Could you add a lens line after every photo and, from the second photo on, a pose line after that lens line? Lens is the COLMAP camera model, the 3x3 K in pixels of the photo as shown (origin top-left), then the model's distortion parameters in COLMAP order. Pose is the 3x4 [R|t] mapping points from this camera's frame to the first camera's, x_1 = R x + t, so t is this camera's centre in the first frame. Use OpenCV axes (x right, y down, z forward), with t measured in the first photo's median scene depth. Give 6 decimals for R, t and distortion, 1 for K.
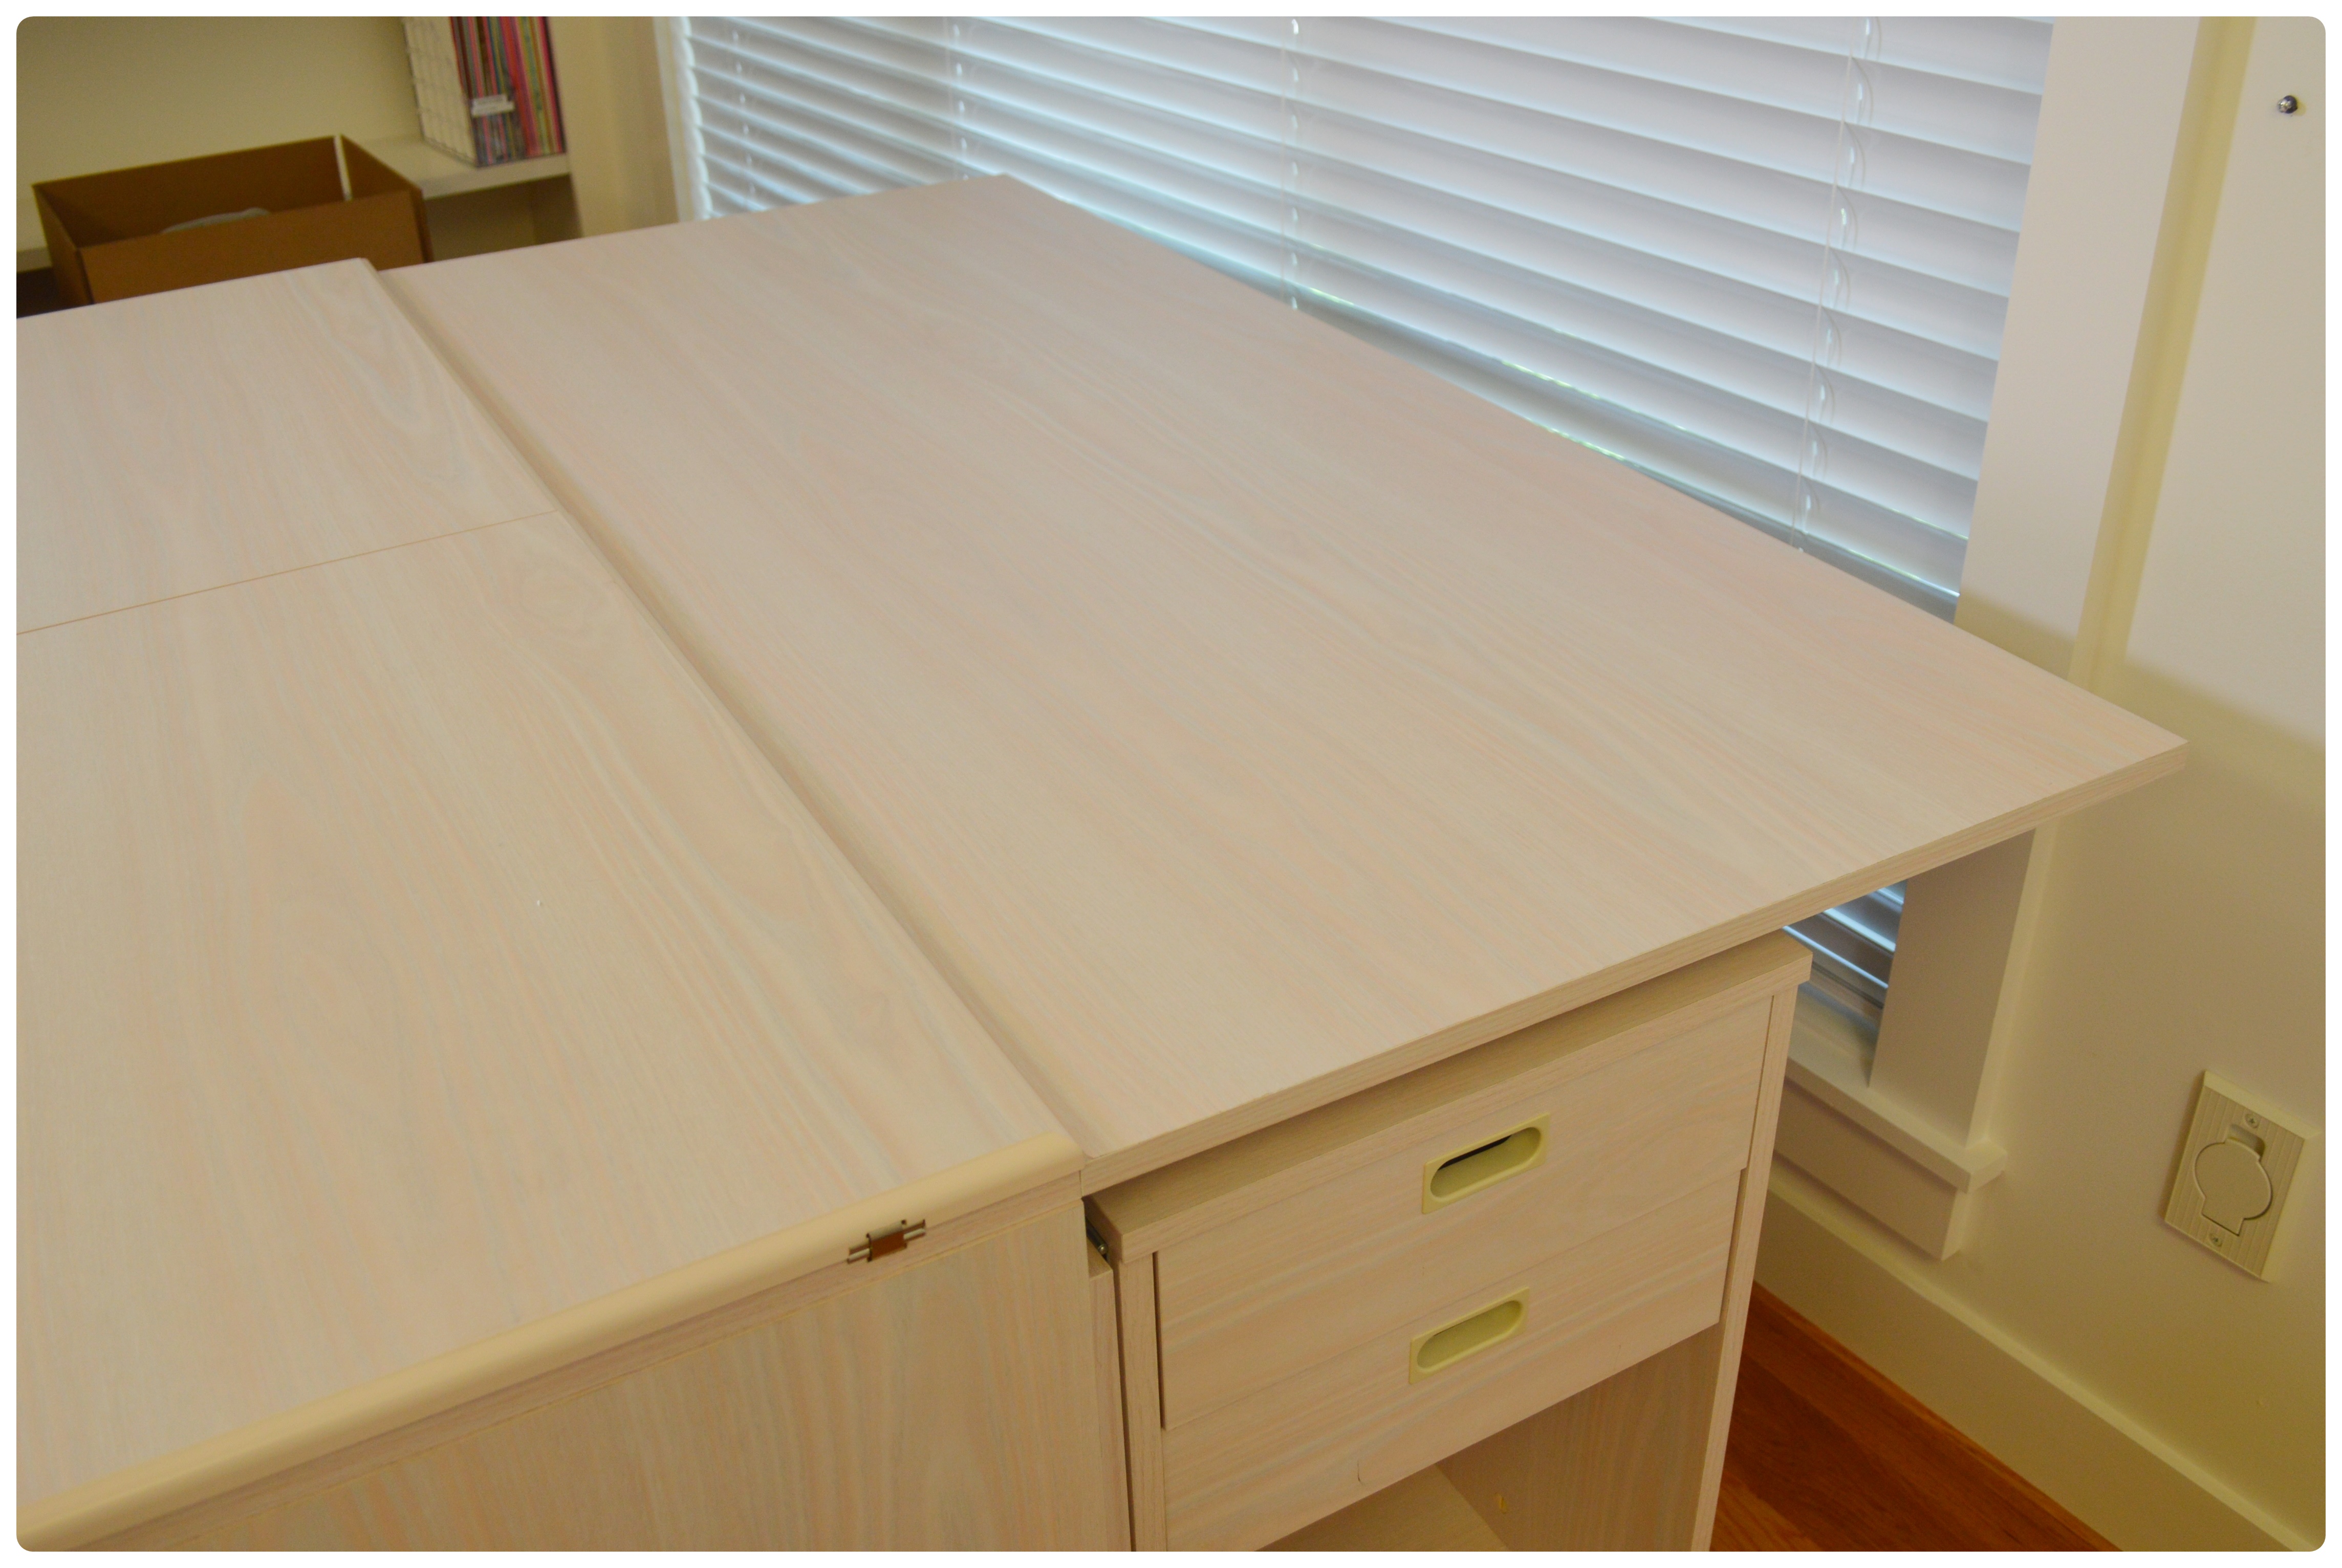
lens RADIAL K [[2103.7, 0, 1134.7], [0, 2103.7, 793.0], [0, 0, 1]] dist [-0.054524, -0.011027]
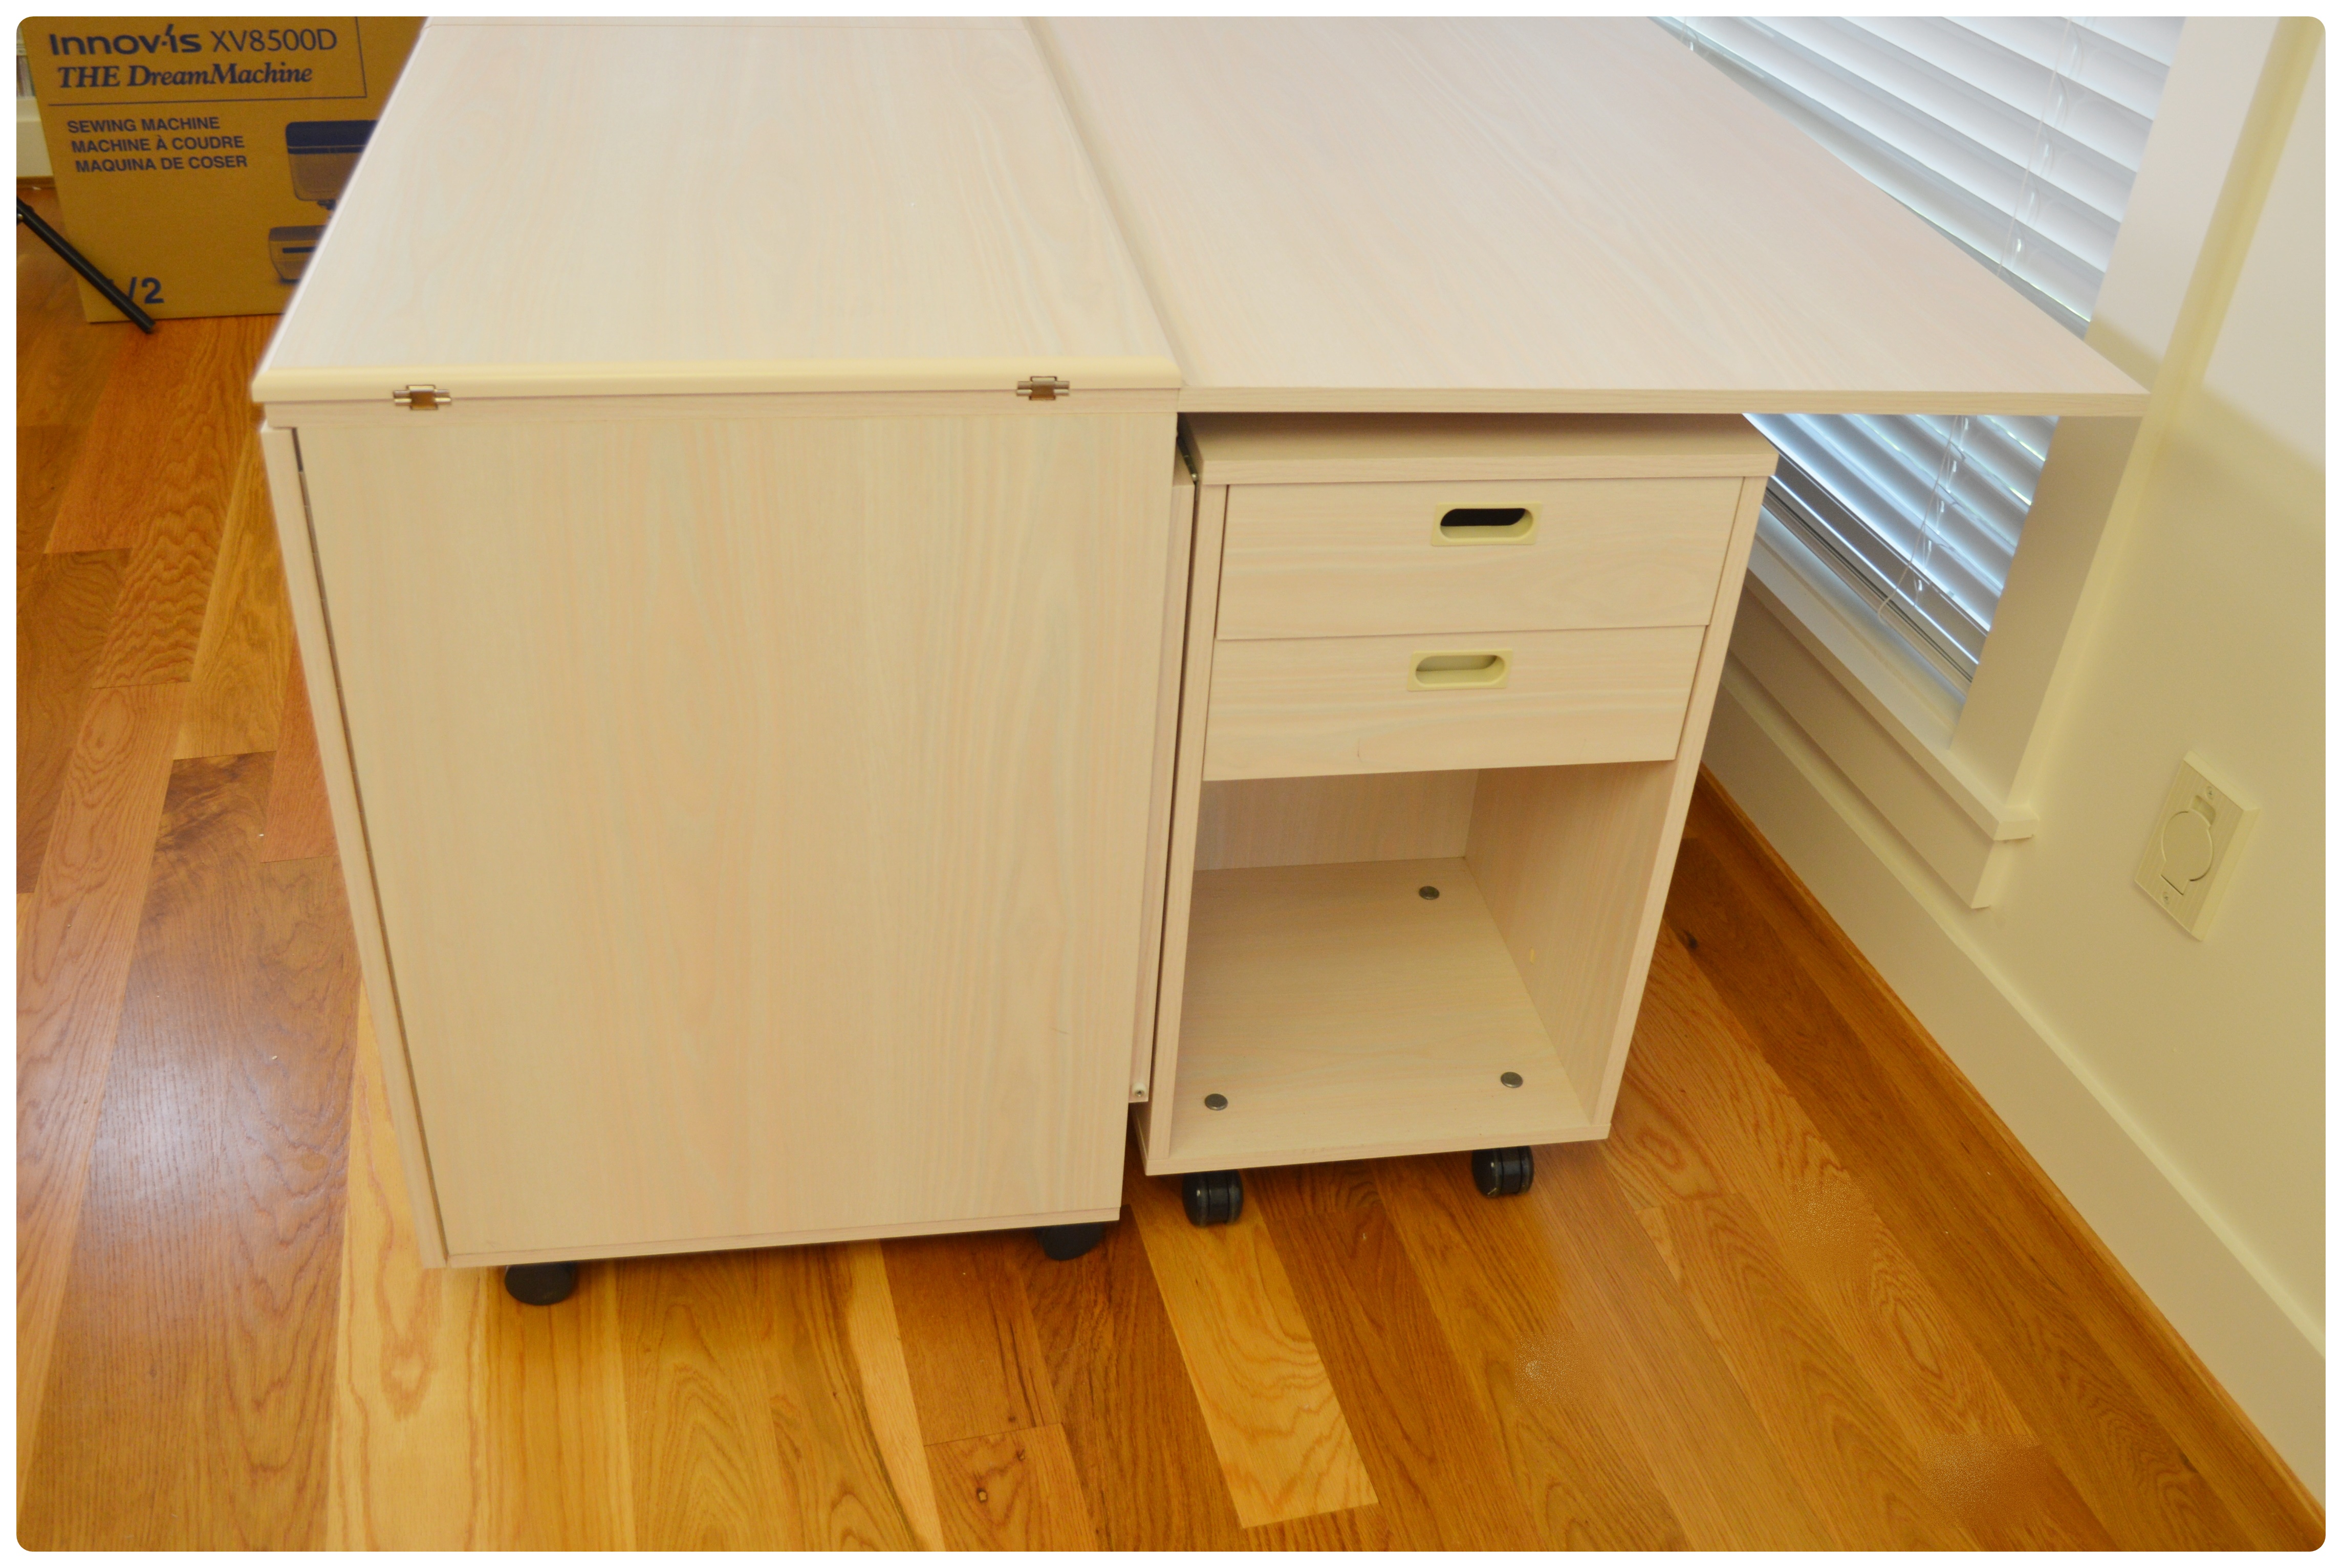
lens RADIAL K [[2103.7, 0, 1123.4], [0, 2103.7, 771.6], [0, 0, 1]] dist [-0.054524, -0.011027]
pose [[0.938169, 0.261855, -0.226429, 0.195181], [-0.248552, 0.964801, 0.085918, 0.178499], [0.240957, -0.024327, 0.970231, -0.277406]]
